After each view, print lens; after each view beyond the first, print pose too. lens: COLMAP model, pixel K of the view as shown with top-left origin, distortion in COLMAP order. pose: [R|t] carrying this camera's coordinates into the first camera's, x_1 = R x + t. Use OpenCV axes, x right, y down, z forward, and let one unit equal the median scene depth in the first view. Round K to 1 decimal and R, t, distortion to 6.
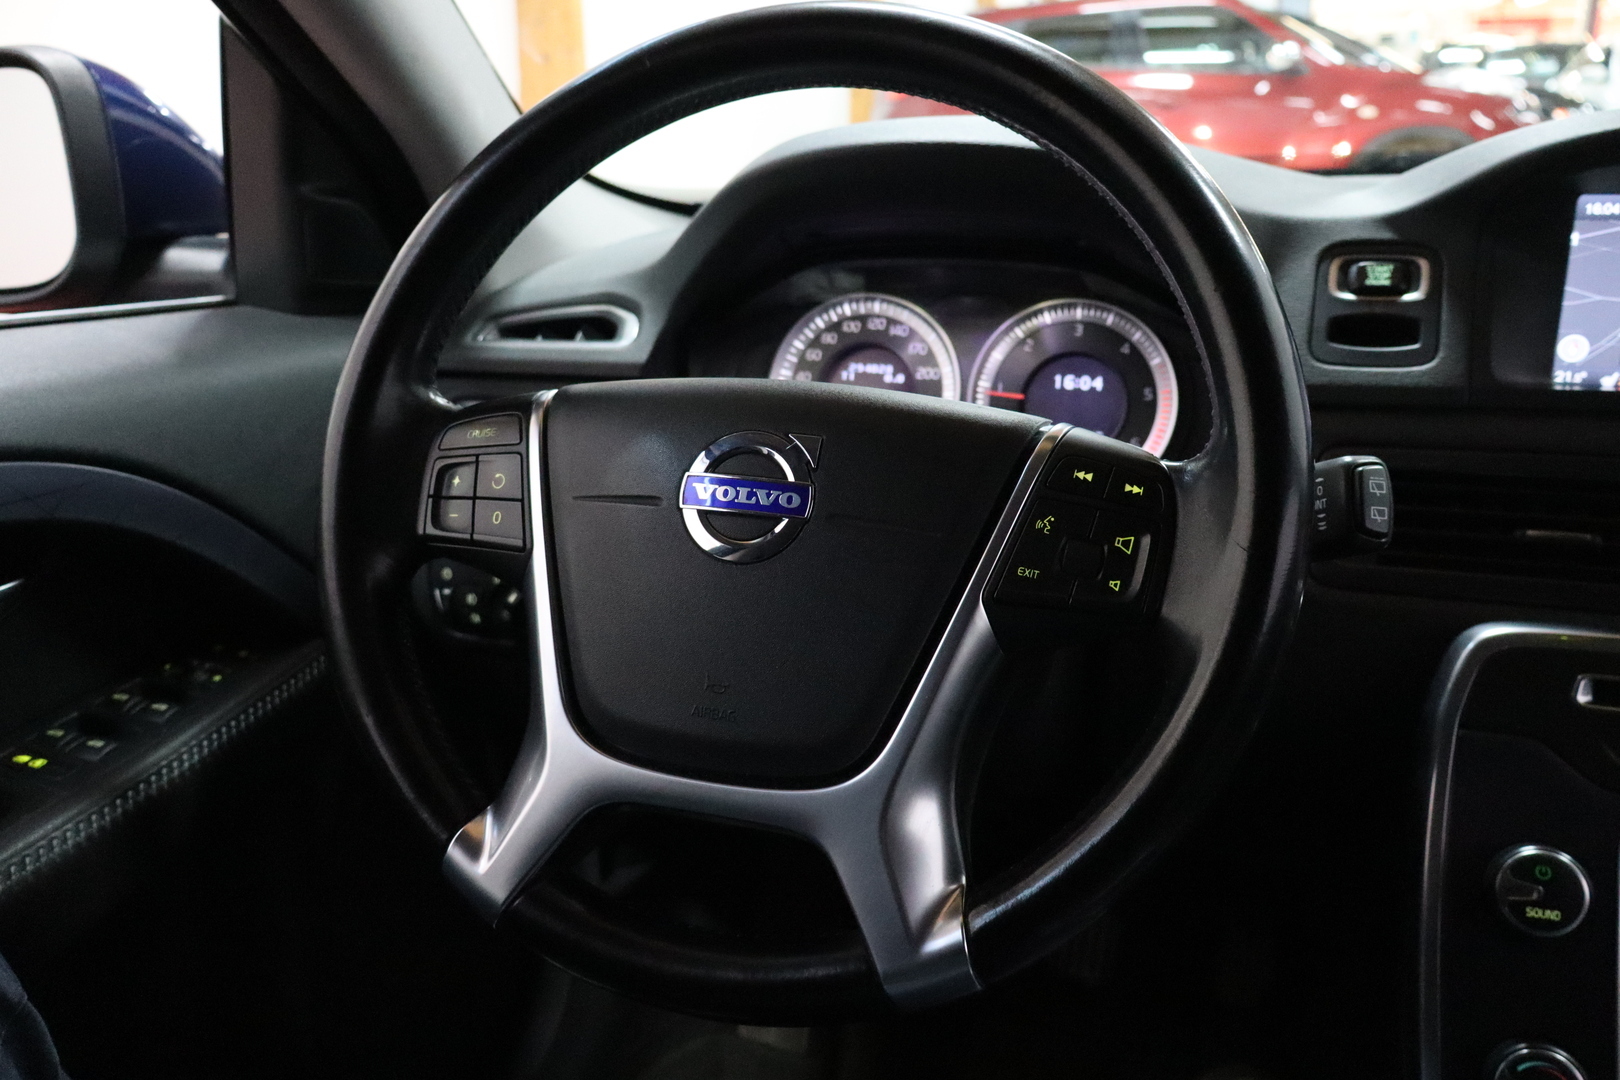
lens RADIAL K [[1407.2, 0, 818.0], [0, 1407.2, 531.7], [0, 0, 1]] dist [0.041657, 0.033627]
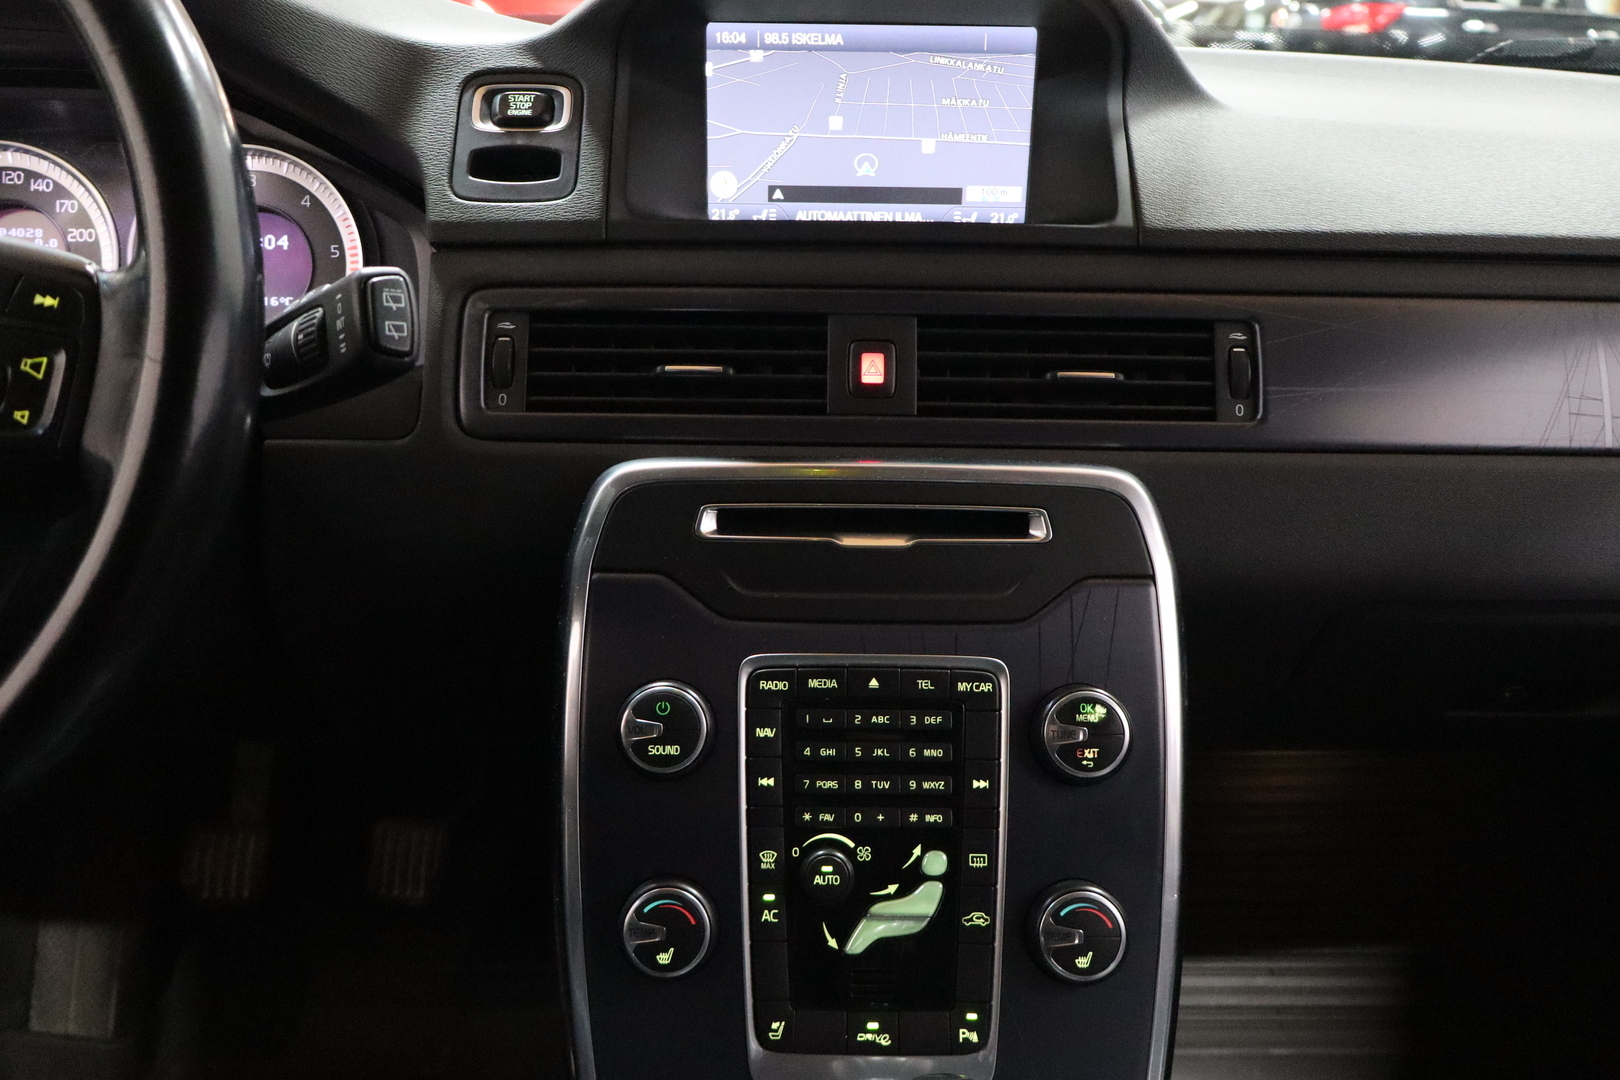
lens RADIAL K [[1407.2, 0, 807.4], [0, 1407.2, 516.1], [0, 0, 1]] dist [0.041657, 0.033627]
pose [[0.960090, -0.074178, 0.269677, 0.311762], [0.068281, 0.997178, 0.031199, 0.075061], [-0.271230, -0.011540, 0.962445, 0.048552]]
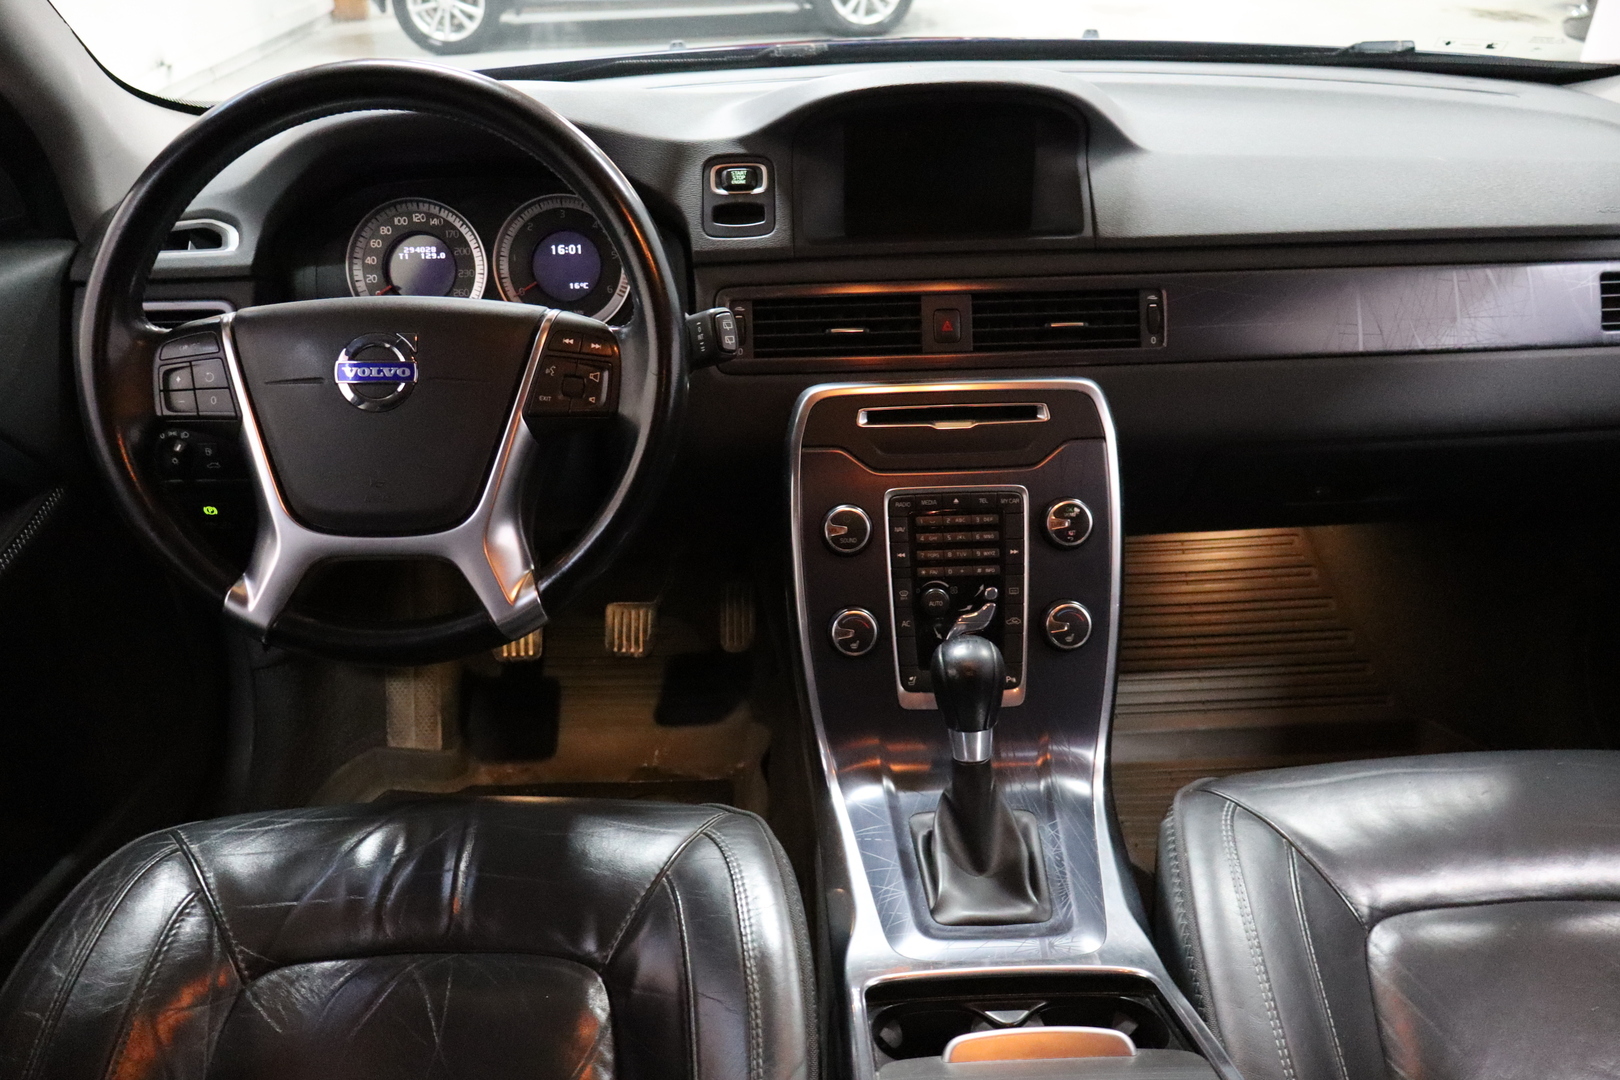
lens RADIAL K [[1619.1, 0, 804.5], [0, 1619.1, 525.8], [0, 0, 1]] dist [0.072635, 0.000000]
pose [[0.951705, -0.149303, 0.268264, -0.091927], [0.107576, 0.980562, 0.164091, -0.088989], [-0.287548, -0.127307, 0.949267, -0.850552]]
